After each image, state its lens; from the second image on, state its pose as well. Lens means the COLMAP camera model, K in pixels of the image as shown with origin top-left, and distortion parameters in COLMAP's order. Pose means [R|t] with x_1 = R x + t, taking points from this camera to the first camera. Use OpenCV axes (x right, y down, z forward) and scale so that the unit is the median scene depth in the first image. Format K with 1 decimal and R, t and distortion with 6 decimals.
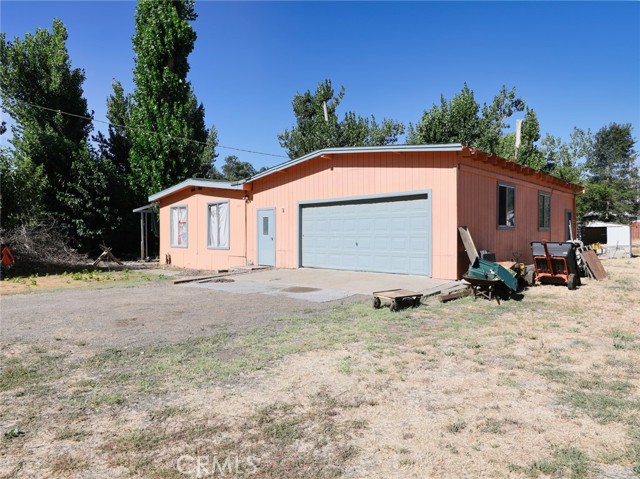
lens RADIAL K [[426.8, 0, 320.0], [0, 426.8, 239.5], [0, 0, 1]] dist [-0.025040, 0.000187]
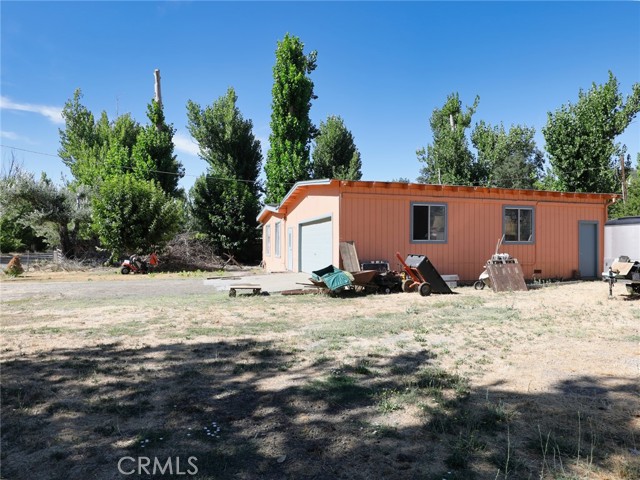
lens RADIAL K [[426.8, 0, 320.0], [0, 426.8, 240.0], [0, 0, 1]] dist [-0.025040, 0.000187]
pose [[0.871775, -0.005576, -0.489875, 0.425081], [-0.003988, 0.999821, -0.018476, -0.005801], [0.489891, 0.018060, 0.871597, -0.071384]]
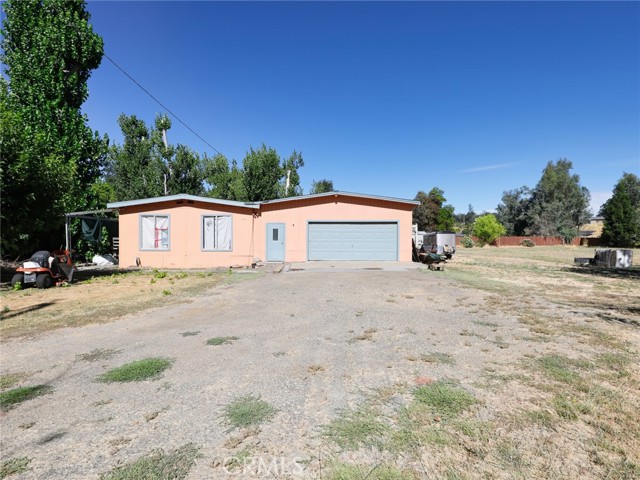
lens RADIAL K [[327.3, 0, 299.1], [0, 327.3, 242.4], [0, 0, 1]] dist [-0.022176, -0.000512]
pose [[0.732725, 0.000975, 0.680525, -0.597988], [0.000462, 0.999998, -0.001931, -0.001642], [-0.680525, 0.001729, 0.732723, 0.080112]]
